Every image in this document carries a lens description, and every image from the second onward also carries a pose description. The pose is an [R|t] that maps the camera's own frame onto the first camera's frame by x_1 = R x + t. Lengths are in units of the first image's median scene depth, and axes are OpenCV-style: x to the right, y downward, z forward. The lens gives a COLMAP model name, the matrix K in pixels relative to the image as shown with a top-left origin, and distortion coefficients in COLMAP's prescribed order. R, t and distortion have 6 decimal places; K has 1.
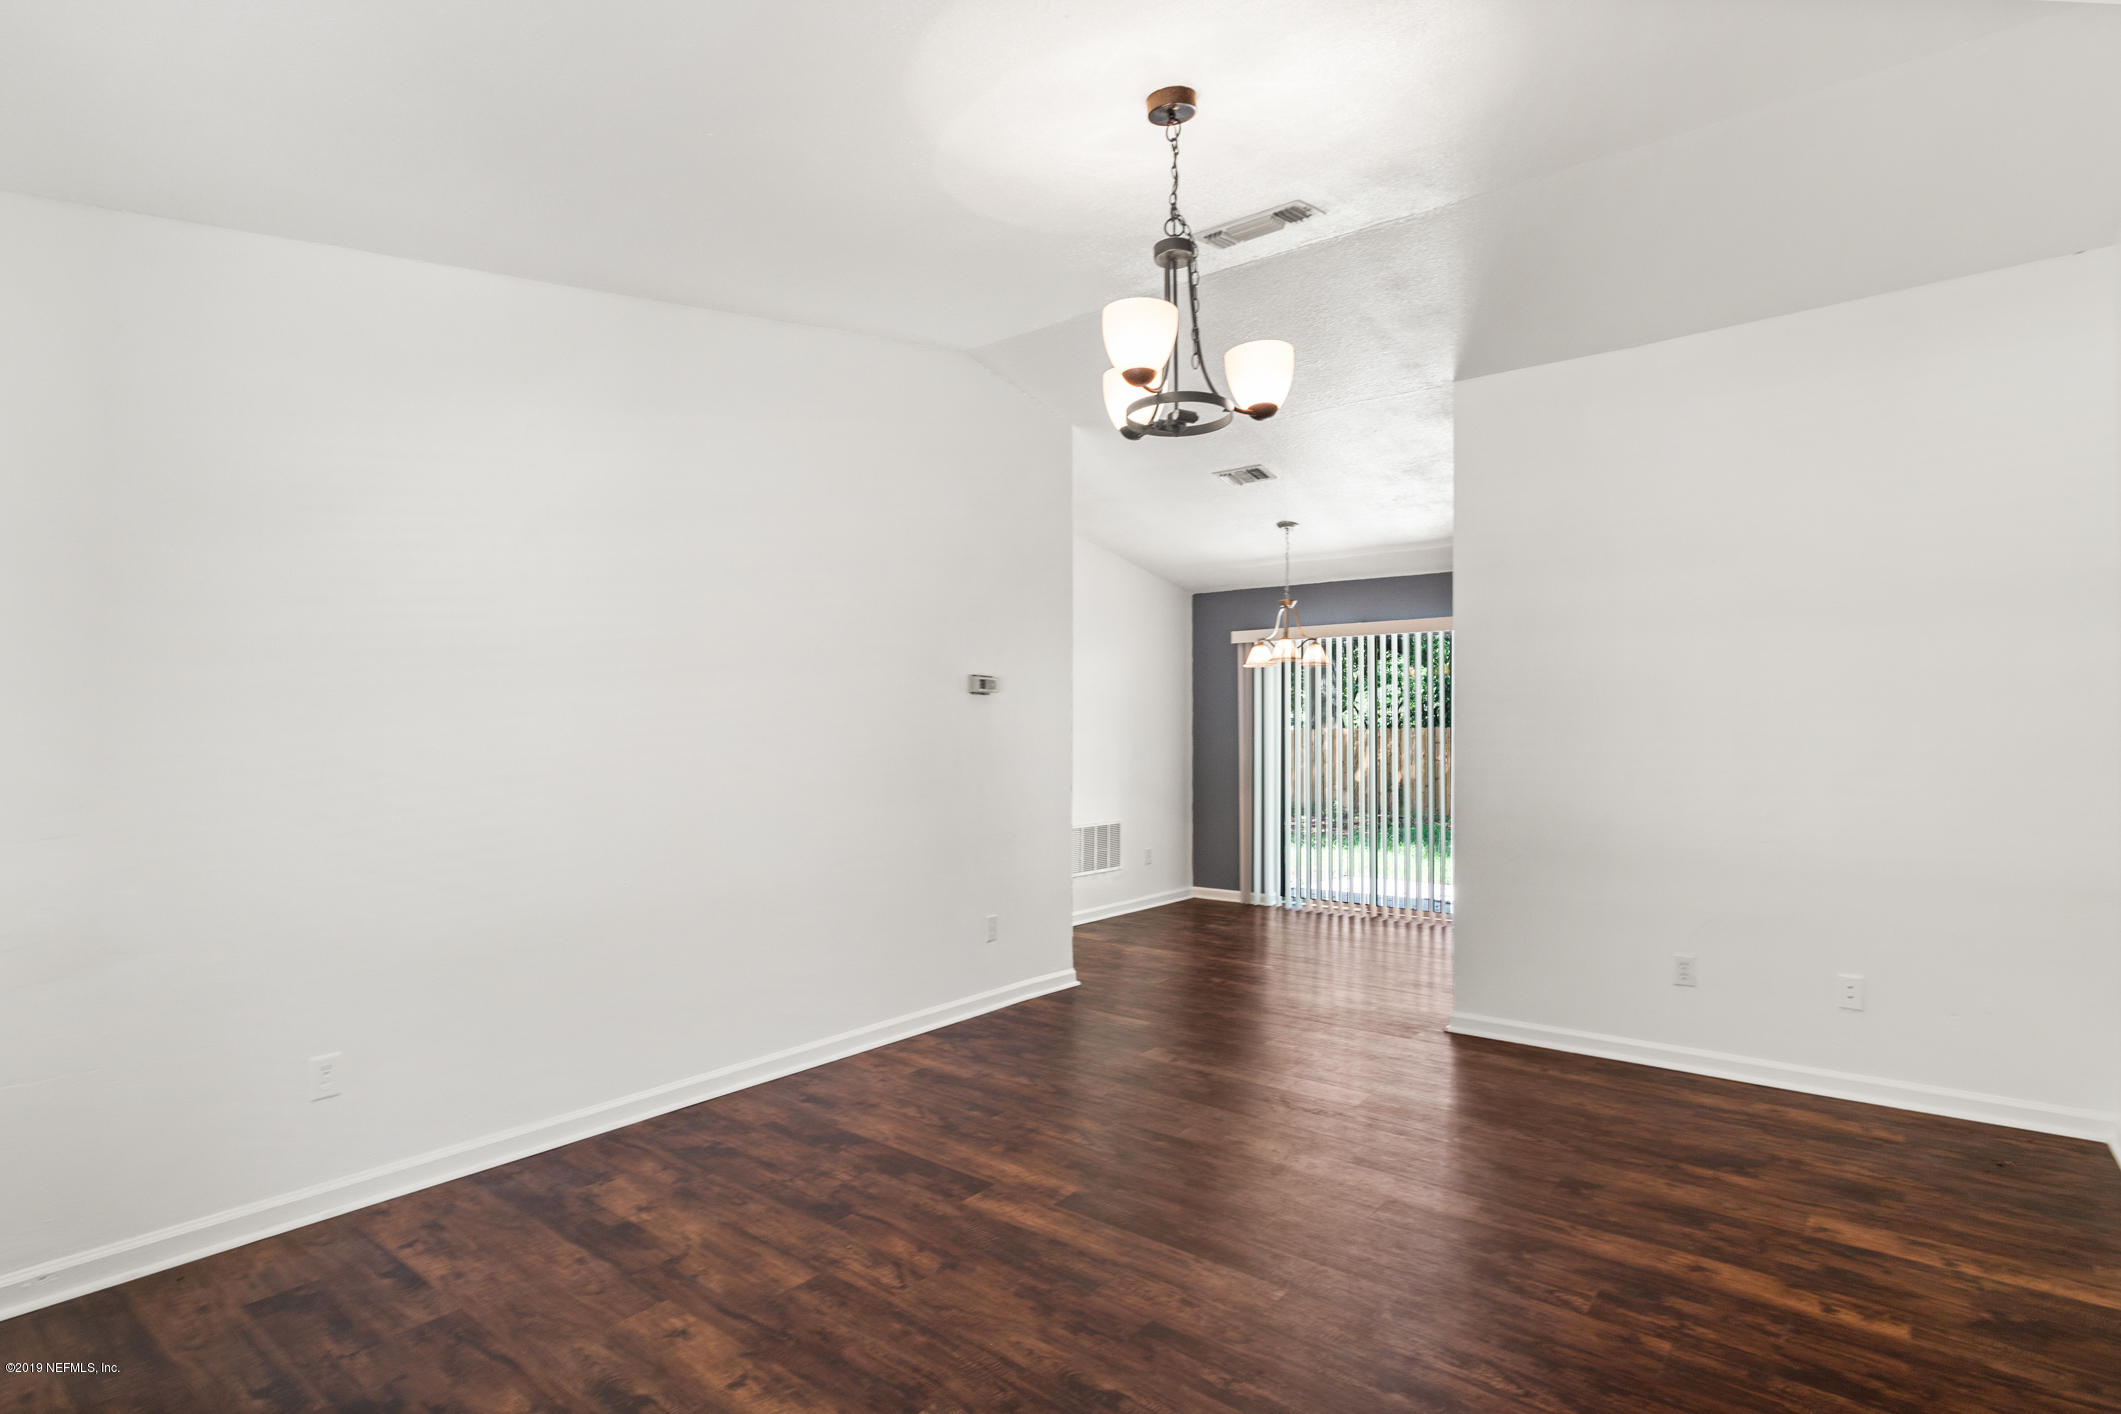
lens RADIAL K [[1043.6, 0, 1068.1], [0, 1043.6, 714.9], [0, 0, 1]] dist [-0.000512, 0.003124]
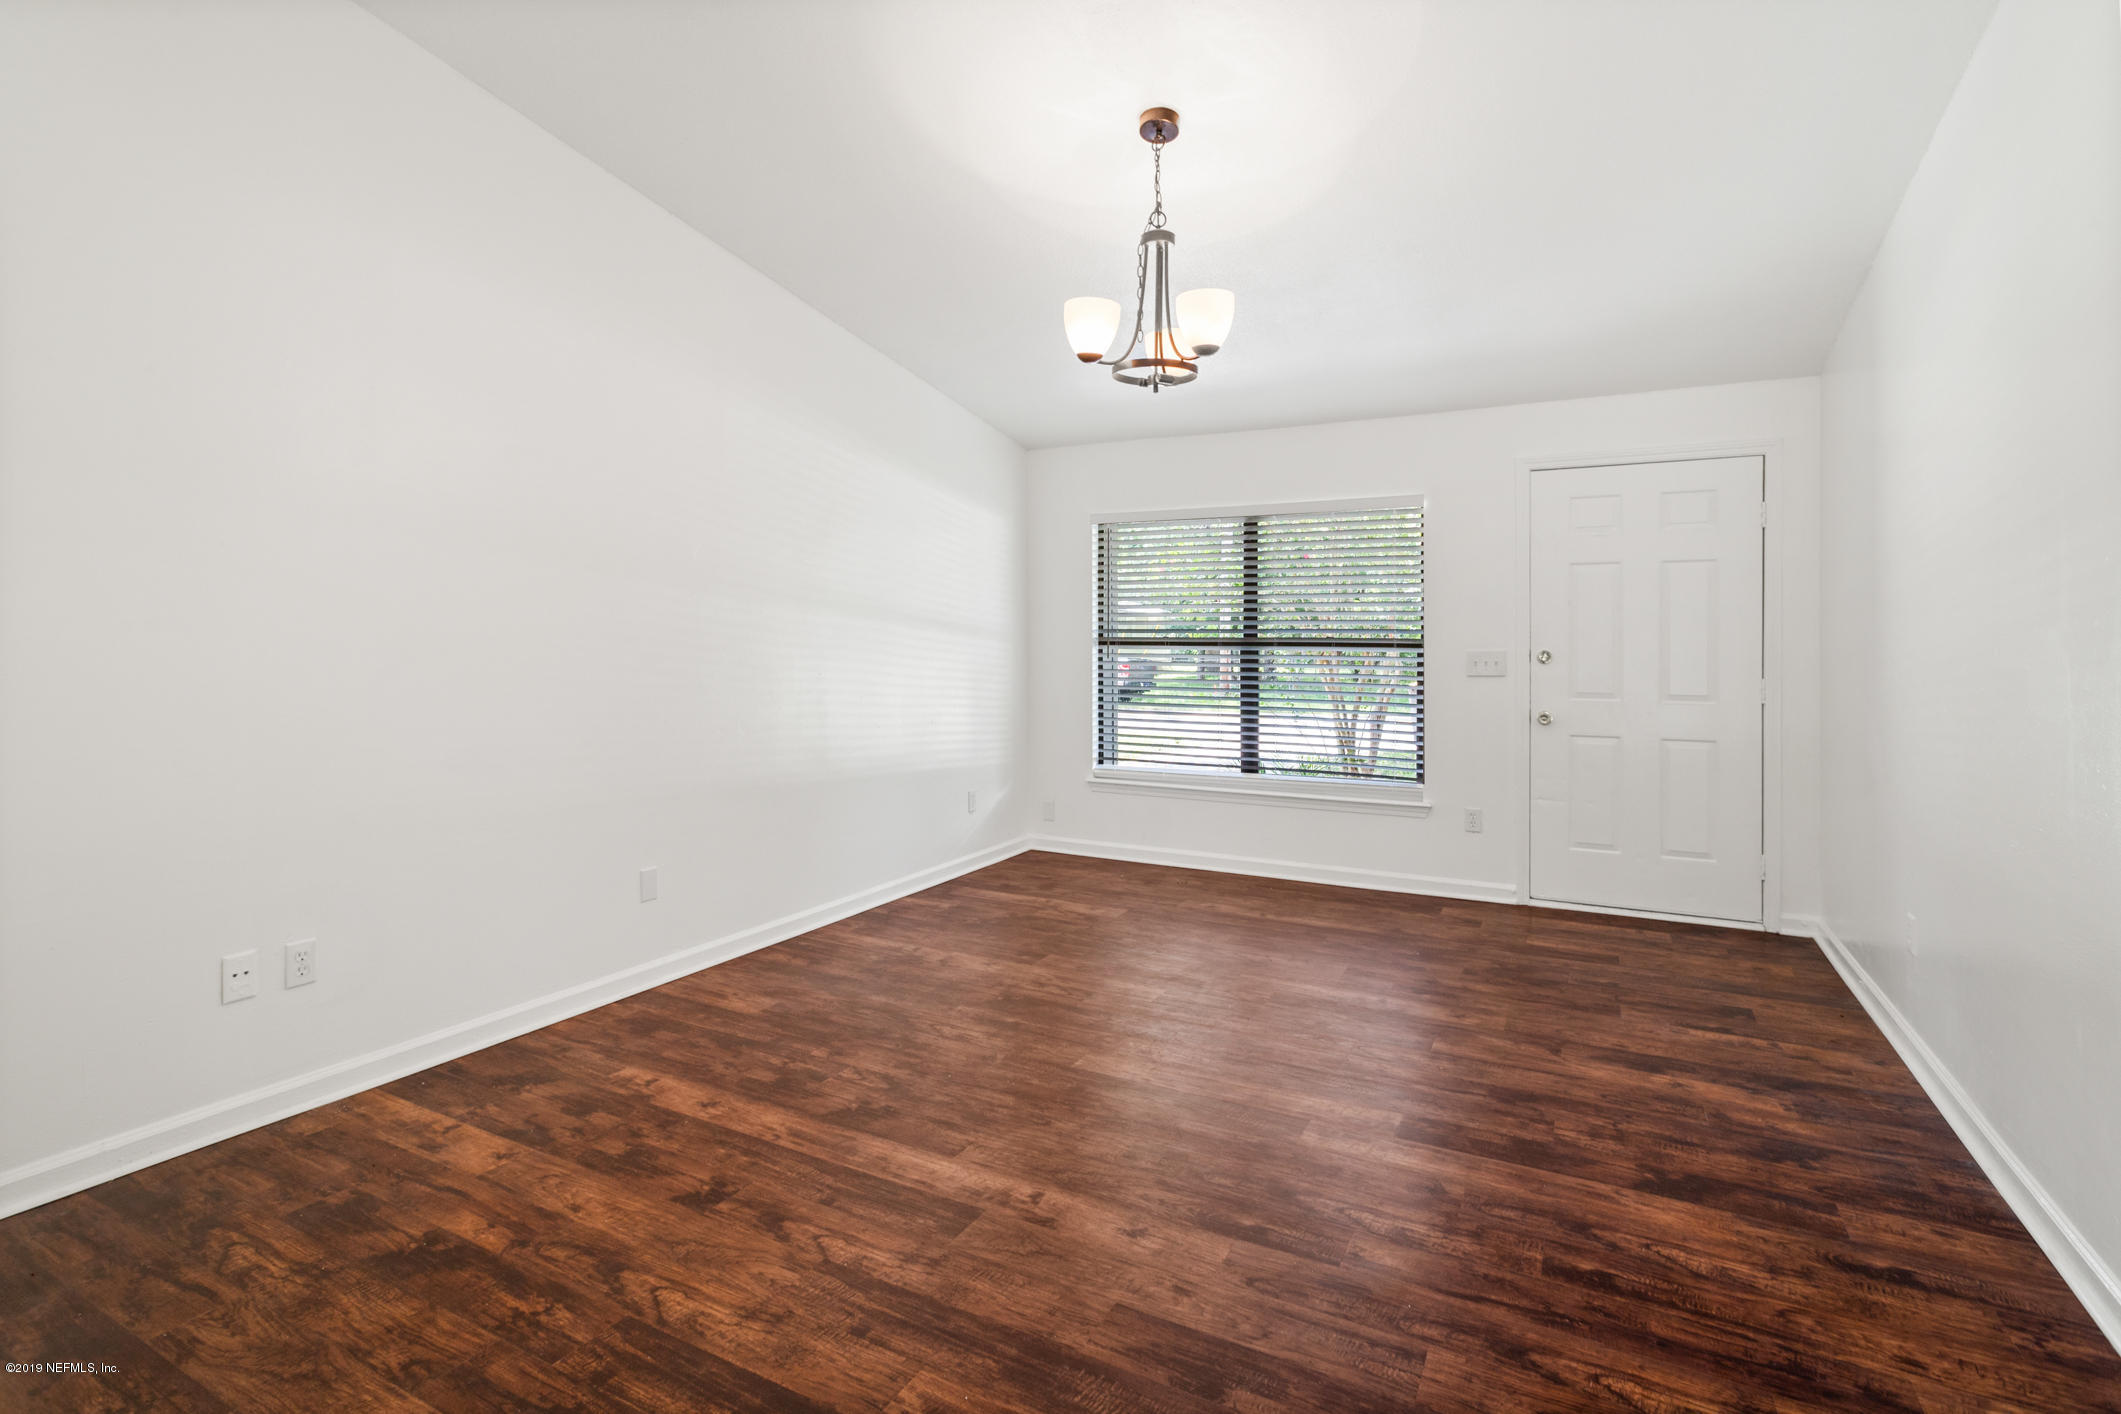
lens RADIAL K [[1043.6, 0, 1056.8], [0, 1043.6, 700.2], [0, 0, 1]] dist [-0.000512, 0.003124]
pose [[-0.984650, 0.008098, -0.174351, 0.411383], [0.001758, 0.999333, 0.036485, 0.056447], [0.174530, 0.035618, -0.984007, 2.056445]]
